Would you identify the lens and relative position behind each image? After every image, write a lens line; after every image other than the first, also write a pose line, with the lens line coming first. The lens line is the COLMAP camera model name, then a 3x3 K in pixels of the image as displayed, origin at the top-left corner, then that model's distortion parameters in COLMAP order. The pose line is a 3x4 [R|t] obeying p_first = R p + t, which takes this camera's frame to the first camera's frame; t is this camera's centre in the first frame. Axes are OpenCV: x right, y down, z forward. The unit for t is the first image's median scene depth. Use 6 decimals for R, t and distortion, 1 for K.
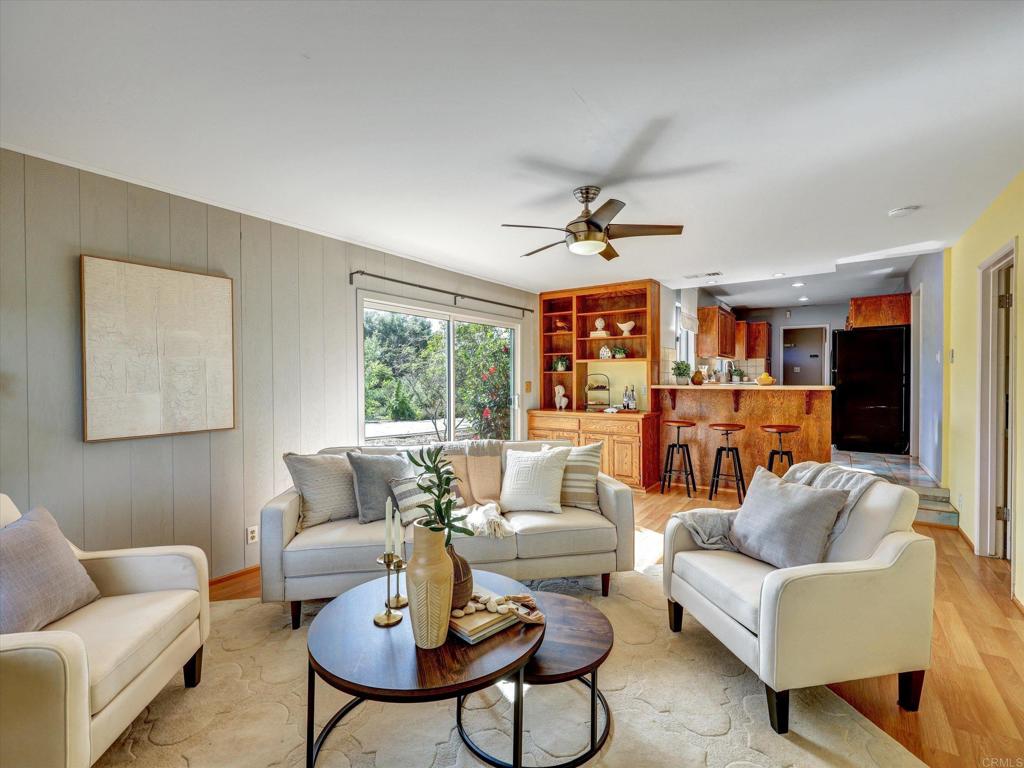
lens RADIAL K [[461.1, 0, 512.0], [0, 461.1, 384.0], [0, 0, 1]] dist [0.000406, 0.000009]
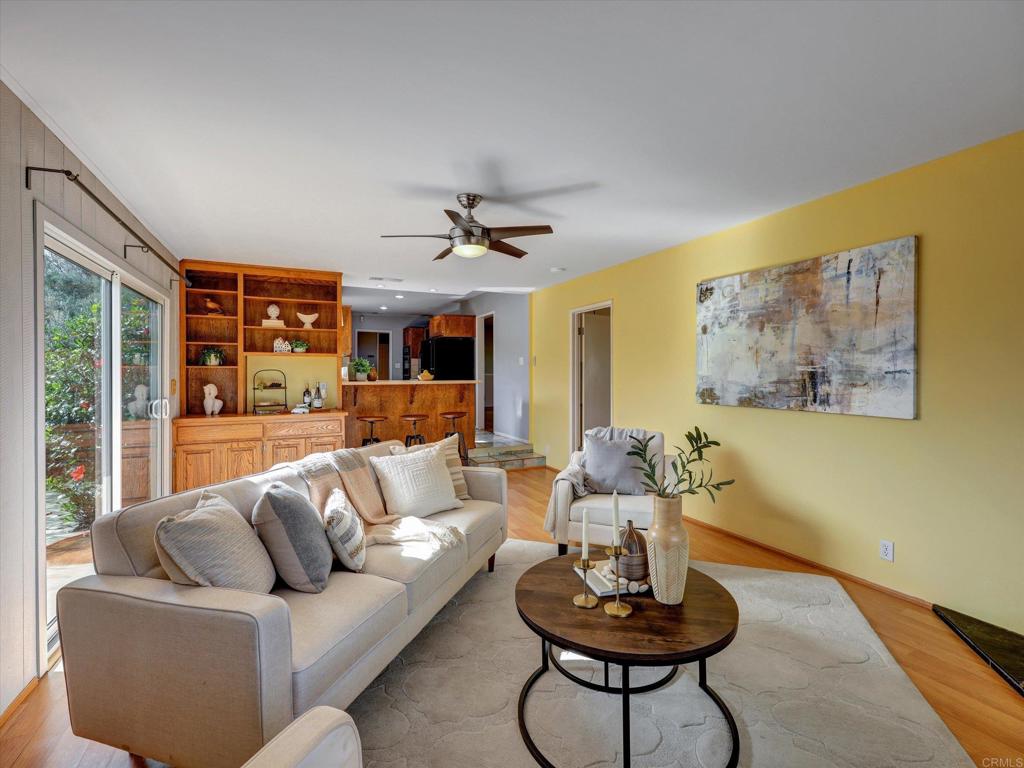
lens RADIAL K [[465.5, 0, 510.9], [0, 465.5, 371.7], [0, 0, 1]] dist [-0.000542, 0.000366]
pose [[0.491188, 0.005037, 0.871039, -0.347711], [0.013696, 0.999815, -0.013505, -0.000732], [-0.870946, 0.018564, 0.491028, 0.190785]]
